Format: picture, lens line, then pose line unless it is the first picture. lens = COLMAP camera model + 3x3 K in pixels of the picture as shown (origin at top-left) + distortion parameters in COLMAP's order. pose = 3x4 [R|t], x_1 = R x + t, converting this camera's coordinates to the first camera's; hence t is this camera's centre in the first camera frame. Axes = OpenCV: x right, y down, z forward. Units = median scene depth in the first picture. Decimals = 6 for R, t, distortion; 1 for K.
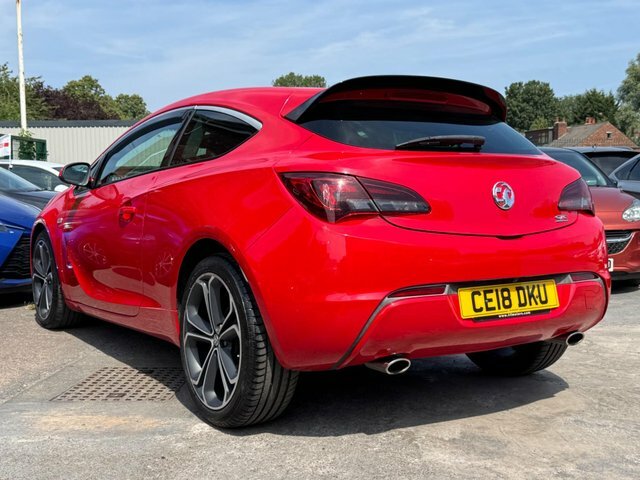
lens RADIAL K [[765.5, 0, 322.0], [0, 765.5, 242.7], [0, 0, 1]] dist [0.179110, -0.424958]
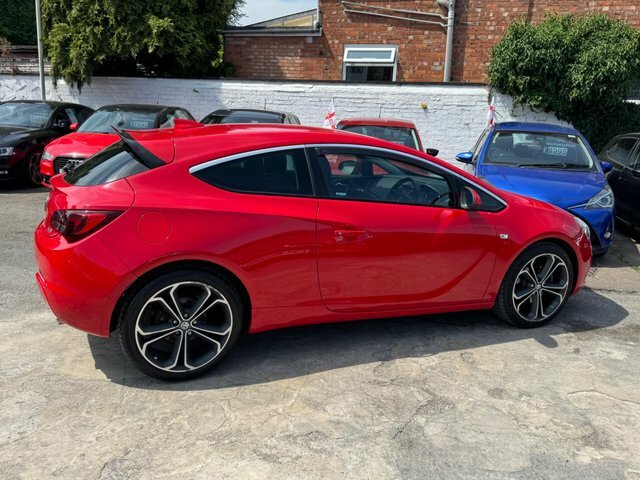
lens RADIAL K [[544.6, 0, 319.0], [0, 544.6, 234.5], [0, 0, 1]] dist [0.055365, -0.085944]
pose [[-0.168274, 0.223898, -0.959976, 1.280343], [-0.107037, 0.963954, 0.243588, -0.345656], [0.979912, 0.143742, -0.138243, 1.734754]]
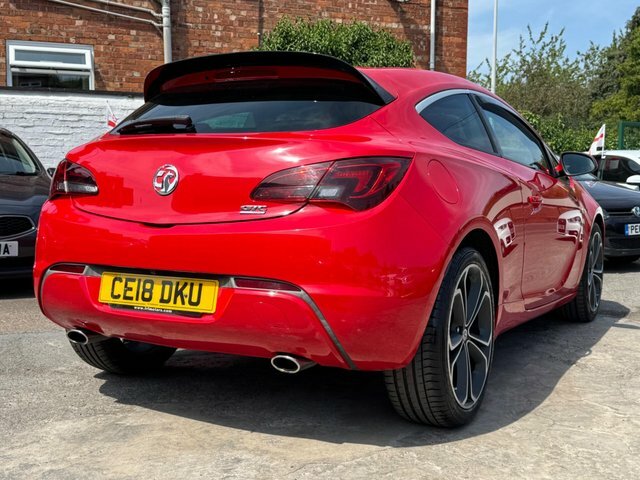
lens RADIAL K [[763.7, 0, 320.8], [0, 763.7, 238.6], [0, 0, 1]] dist [0.194574, -0.458176]
pose [[0.473847, 0.070126, -0.877810, 1.118521], [-0.067941, 0.996764, 0.042954, -0.042733], [0.877982, 0.039285, 0.477078, 0.722703]]
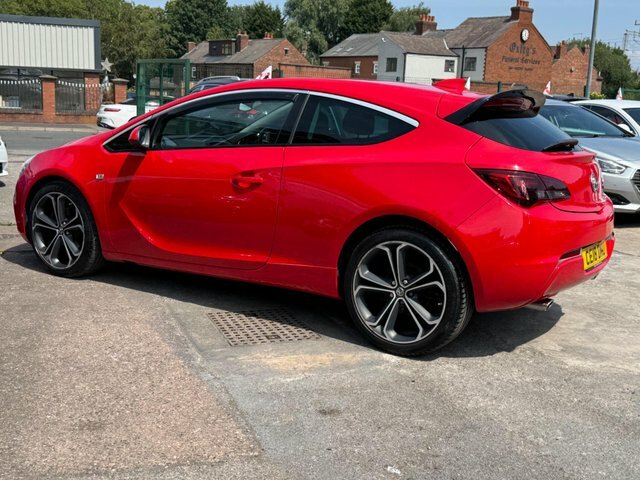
lens RADIAL K [[763.8, 0, 316.9], [0, 763.8, 242.0], [0, 0, 1]] dist [0.189839, -0.431316]
pose [[0.913507, -0.033219, 0.405463, -0.825783], [-0.016232, 0.992891, 0.117915, -0.113832], [-0.406498, -0.114298, 0.906474, -0.121171]]
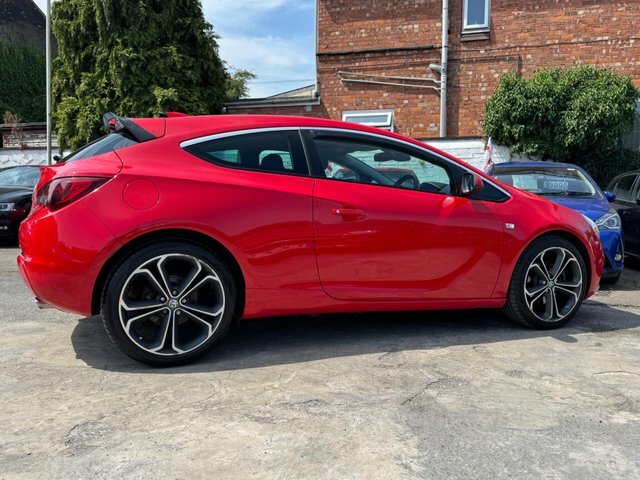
lens RADIAL K [[542.1, 0, 320.0], [0, 542.1, 240.4], [0, 0, 1]] dist [0.083278, -0.138701]
pose [[-0.171468, 0.076540, -0.982212, 1.258716], [-0.080303, 0.992574, 0.091366, -0.114308], [0.981912, 0.094541, -0.164048, 1.769404]]
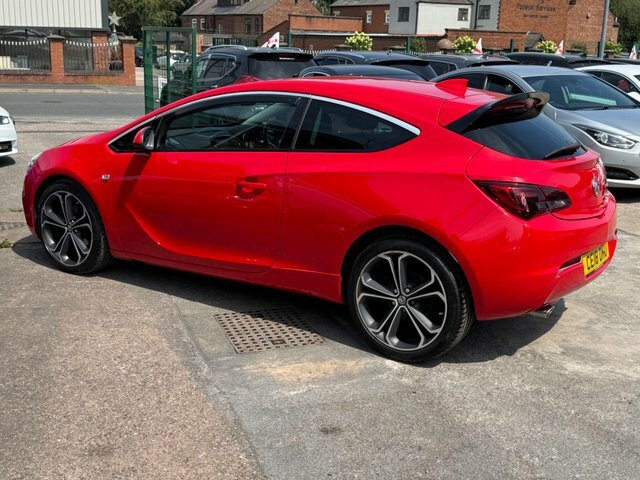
lens RADIAL K [[763.7, 0, 320.8], [0, 763.7, 238.6], [0, 0, 1]] dist [0.194574, -0.458176]
pose [[0.917925, -0.067462, 0.390977, -0.809423], [-0.003008, 0.984227, 0.176886, -0.220695], [-0.396743, -0.163544, 0.903243, -0.129558]]
